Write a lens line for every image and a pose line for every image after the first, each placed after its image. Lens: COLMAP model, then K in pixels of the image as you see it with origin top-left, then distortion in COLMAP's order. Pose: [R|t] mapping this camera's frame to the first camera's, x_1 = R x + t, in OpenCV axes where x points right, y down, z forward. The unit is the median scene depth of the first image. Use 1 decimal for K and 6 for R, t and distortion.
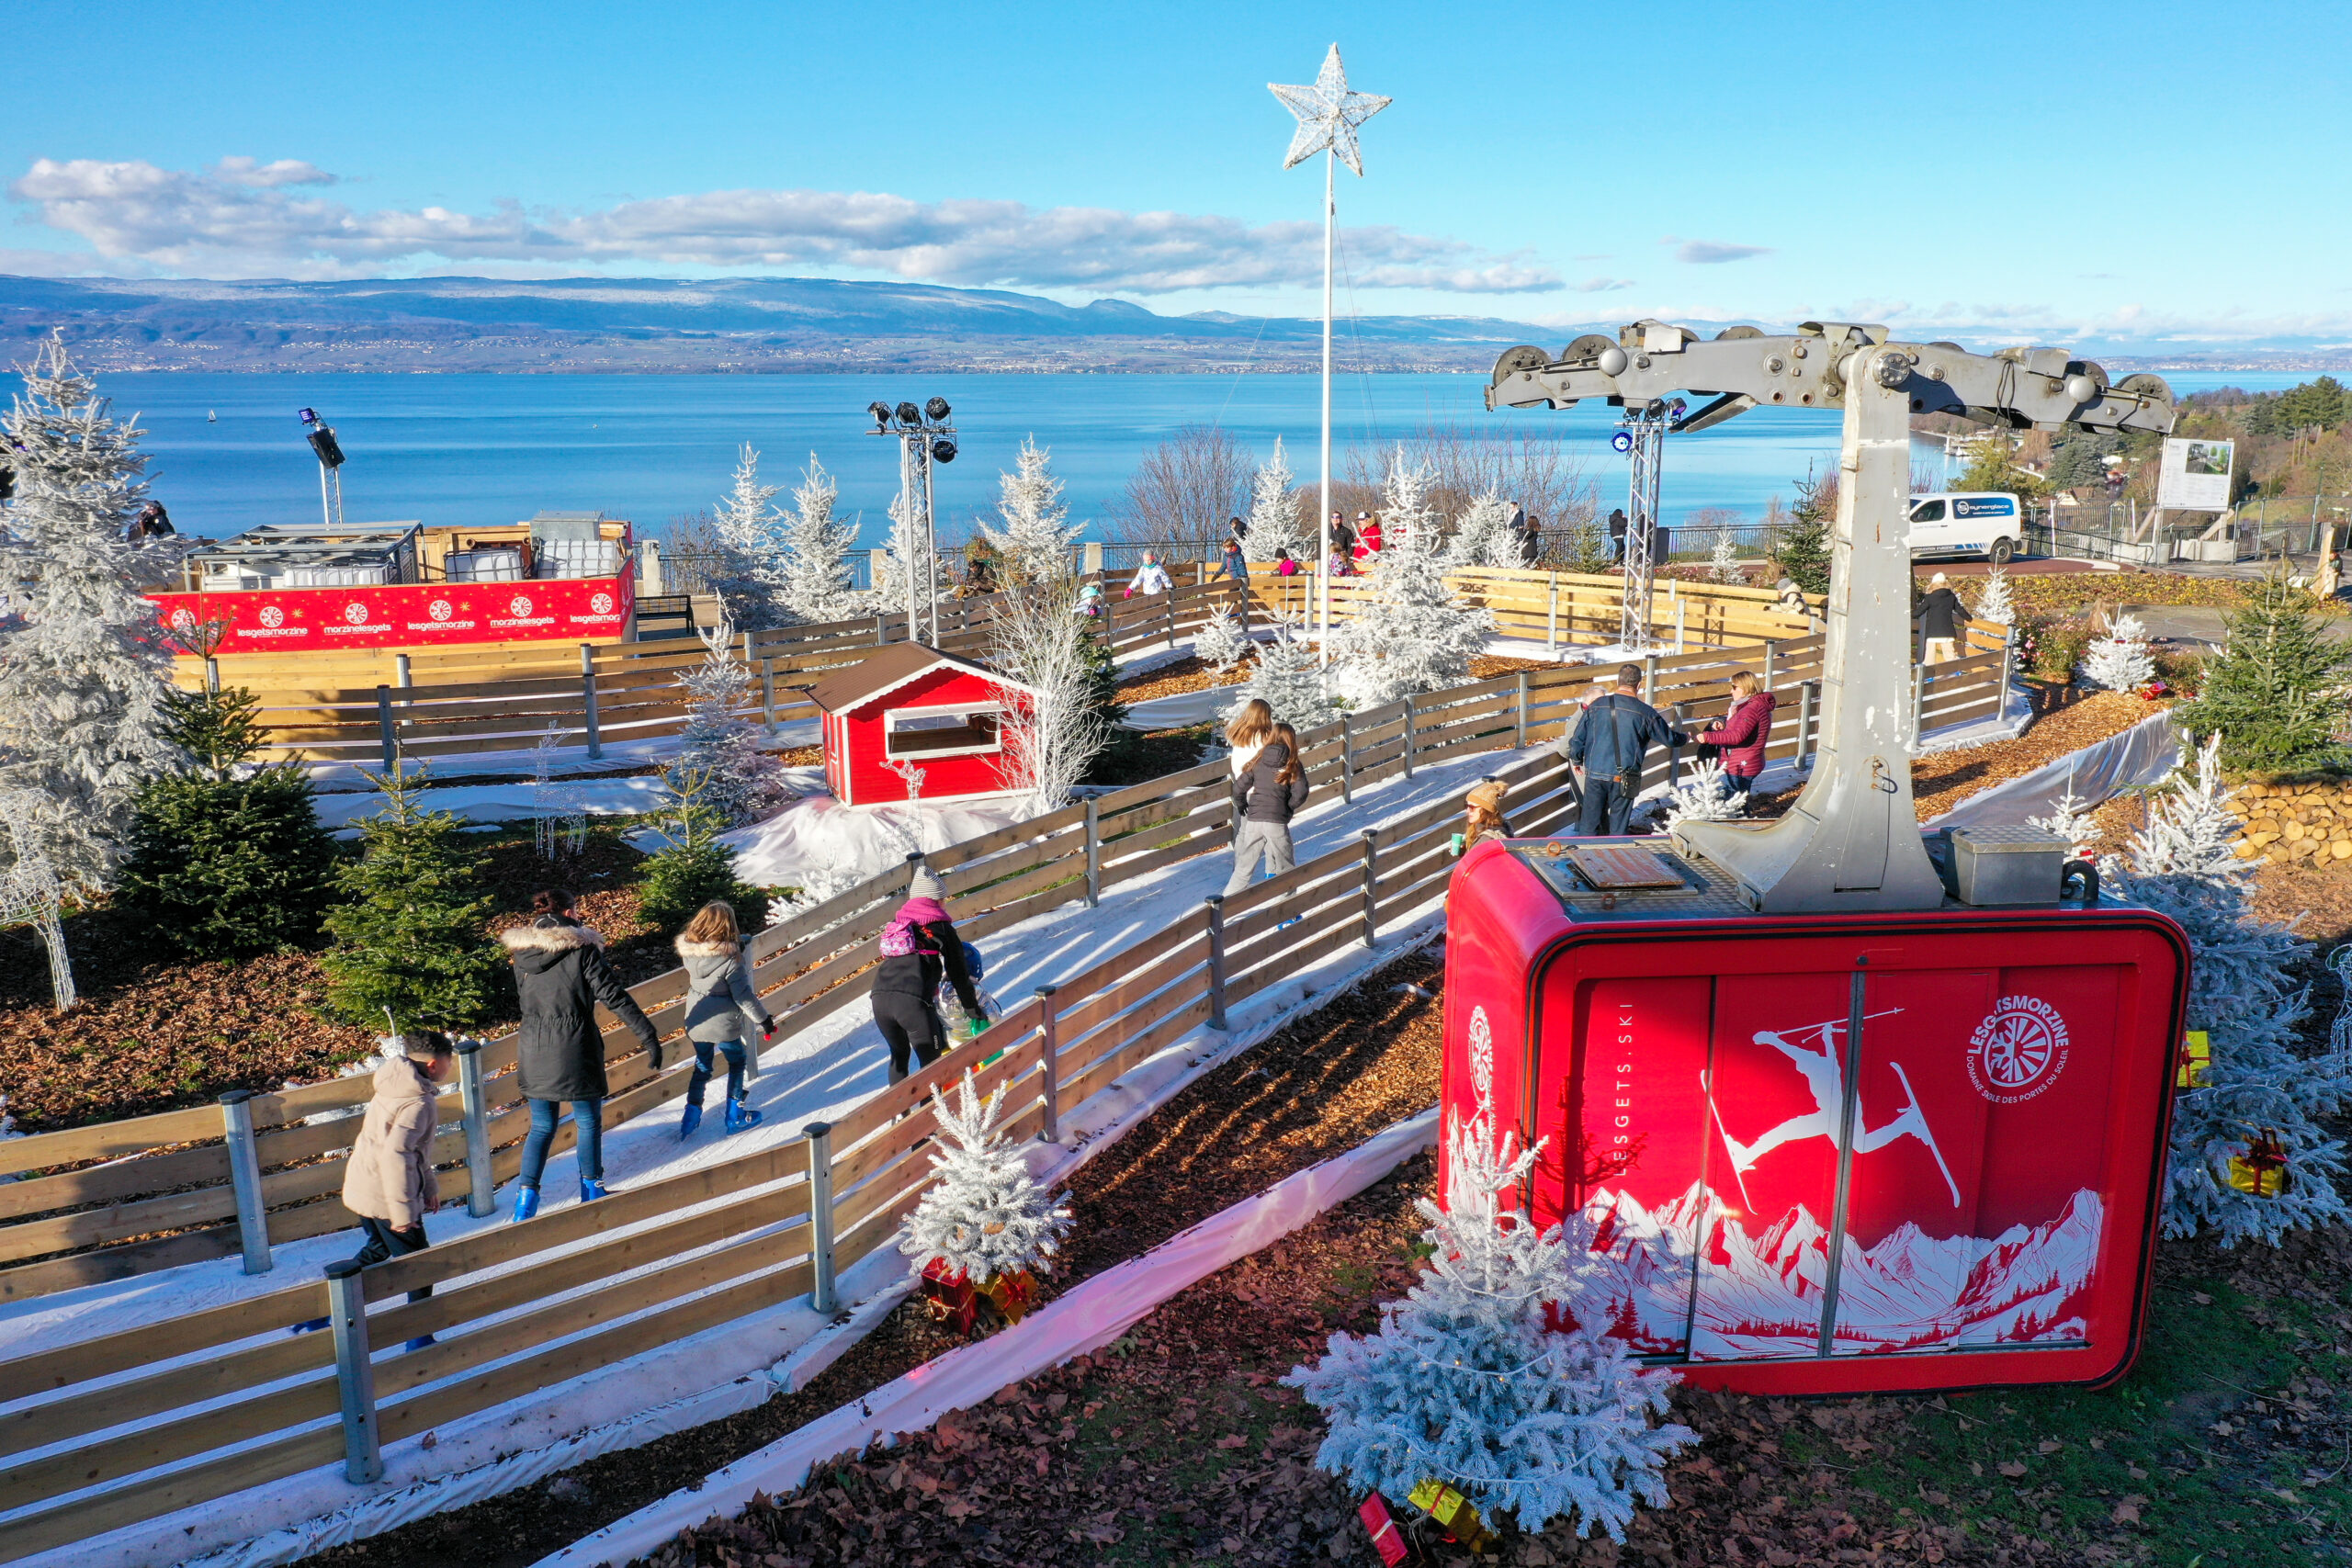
lens RADIAL K [[1846.6, 0, 1177.2], [0, 1846.6, 788.2], [0, 0, 1]] dist [-0.003042, 0.003820]
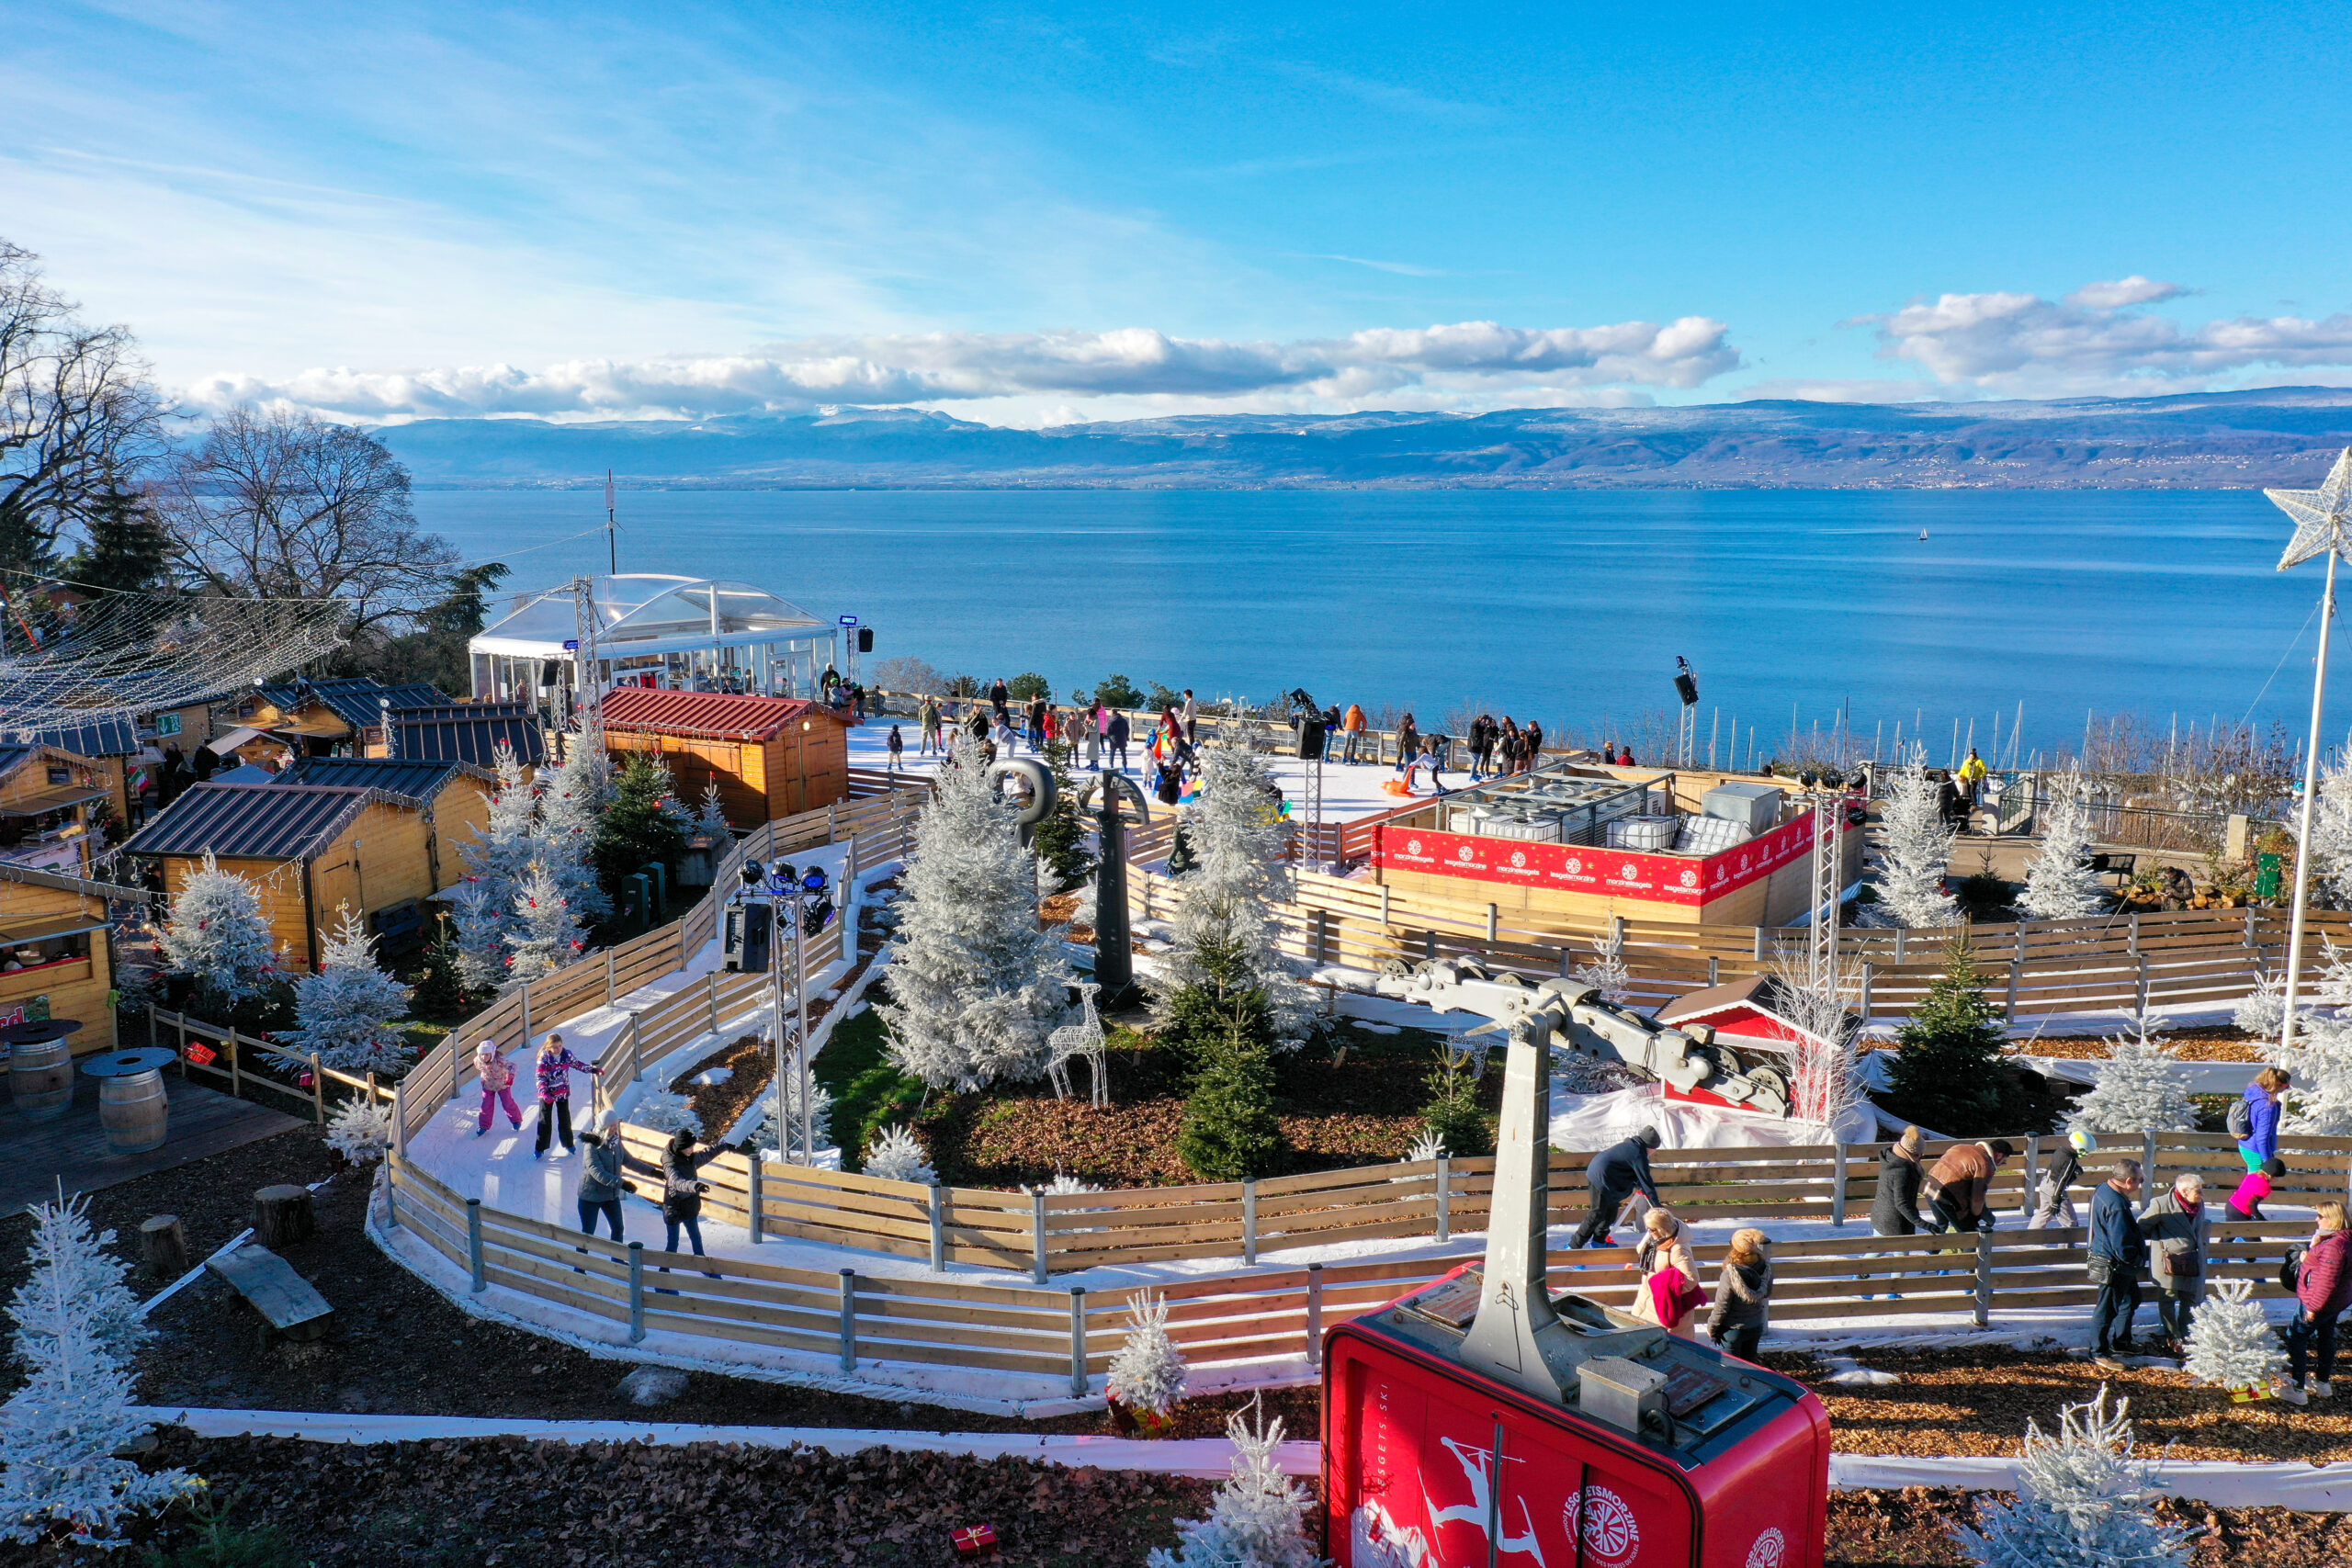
lens RADIAL K [[1846.6, 0, 1175.9], [0, 1846.6, 783.1], [0, 0, 1]] dist [-0.003042, 0.003820]
pose [[0.624468, 0.122444, -0.771393, 1.236369], [-0.170203, 0.985234, 0.018602, -0.372305], [0.762280, 0.119677, 0.636087, -0.181399]]
